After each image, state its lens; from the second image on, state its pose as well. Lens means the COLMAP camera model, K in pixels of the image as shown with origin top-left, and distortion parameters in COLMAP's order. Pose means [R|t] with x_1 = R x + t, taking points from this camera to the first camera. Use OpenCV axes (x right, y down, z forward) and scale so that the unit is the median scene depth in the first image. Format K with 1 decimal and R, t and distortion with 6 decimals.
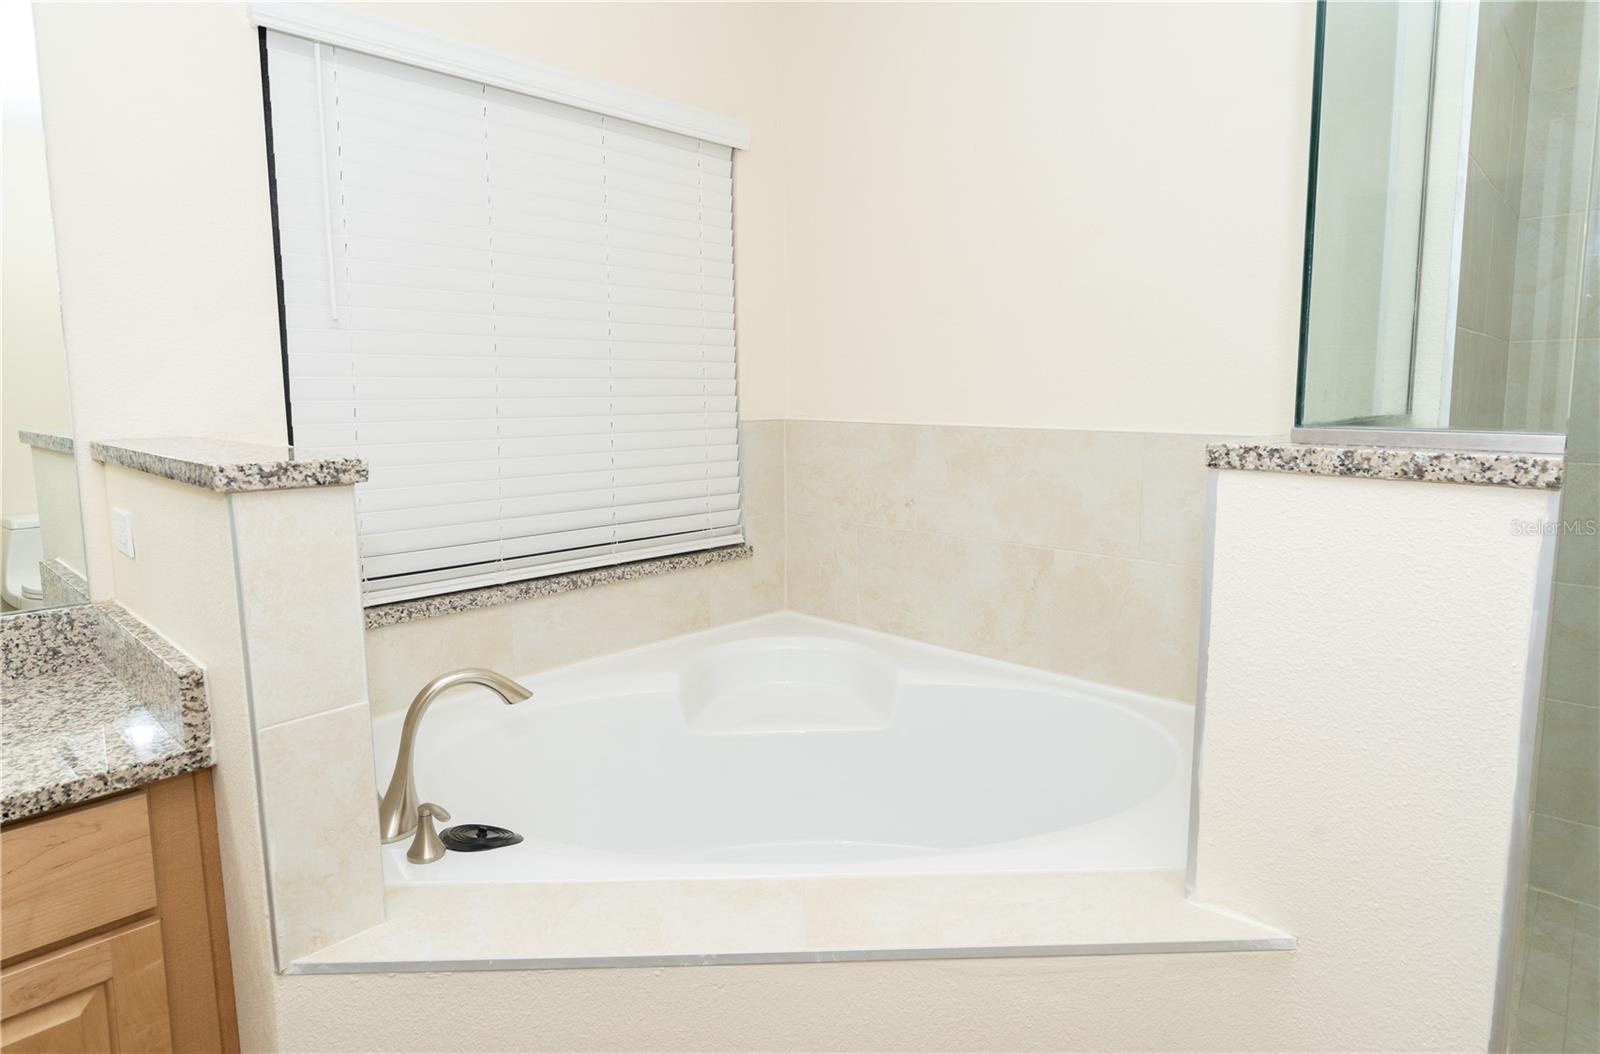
lens RADIAL K [[911.5, 0, 800.0], [0, 911.5, 527.0], [0, 0, 1]] dist [-0.002711, -0.000217]
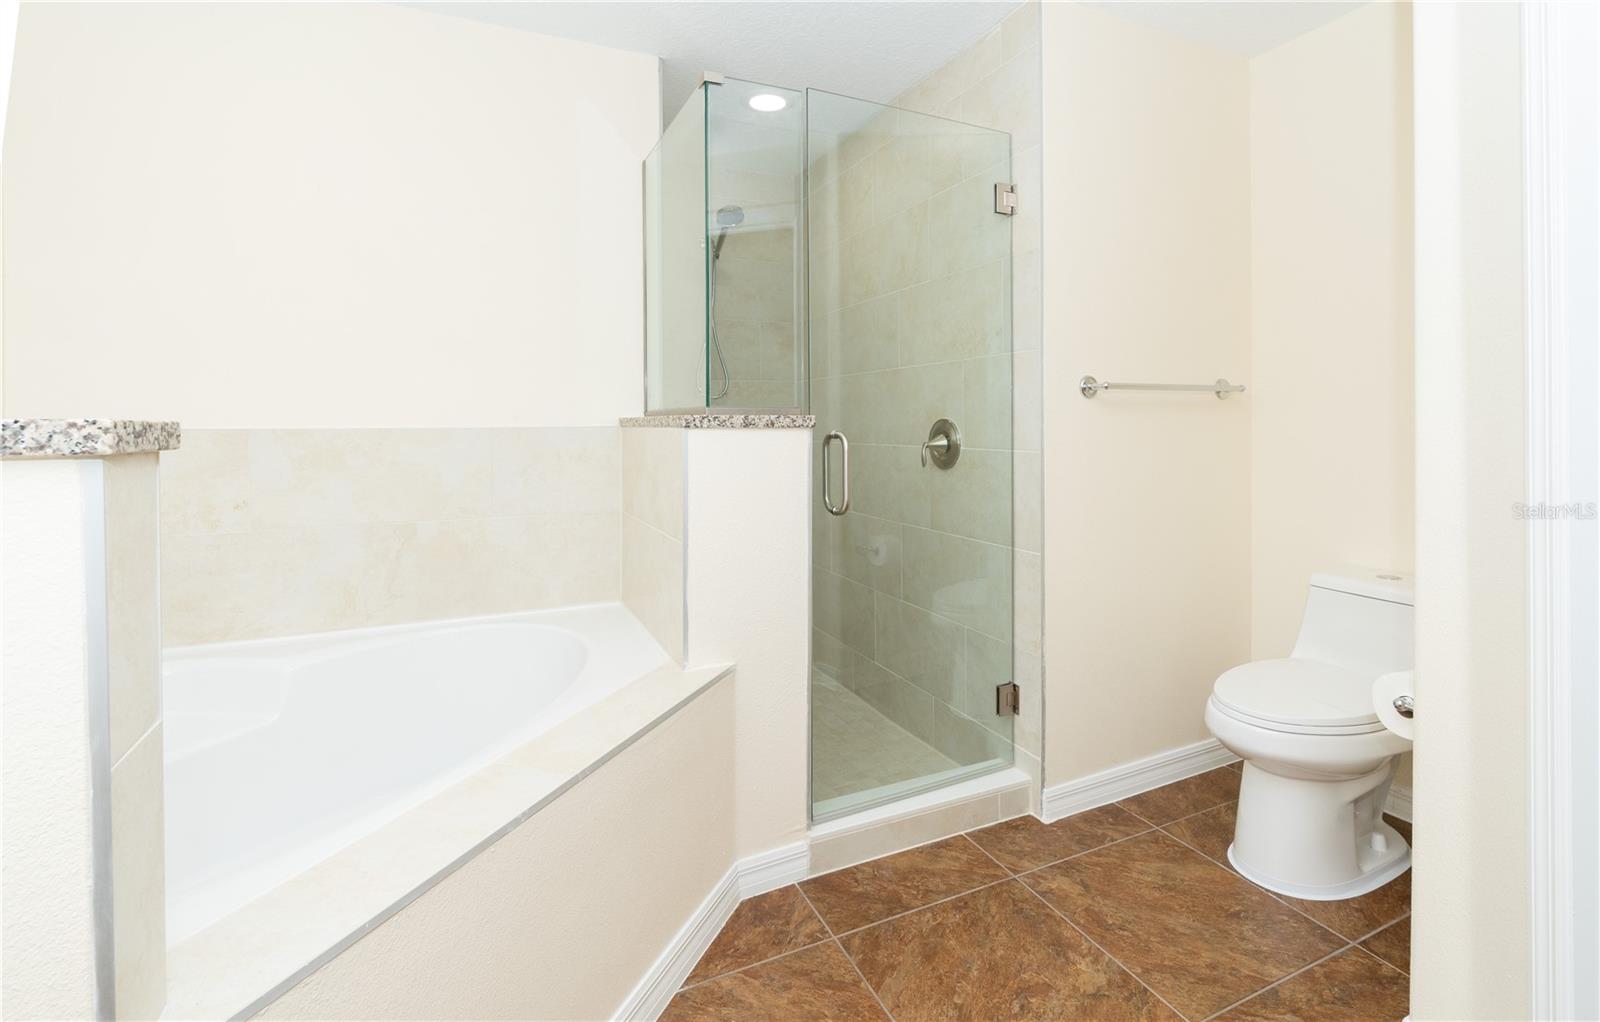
lens RADIAL K [[727.5, 0, 831.2], [0, 727.5, 418.9], [0, 0, 1]] dist [-0.023119, 0.013081]
pose [[0.358379, 0.004588, 0.933565, -0.803995], [0.146817, 0.987268, -0.061212, 0.050761], [-0.921959, 0.159001, 0.353142, 0.153008]]
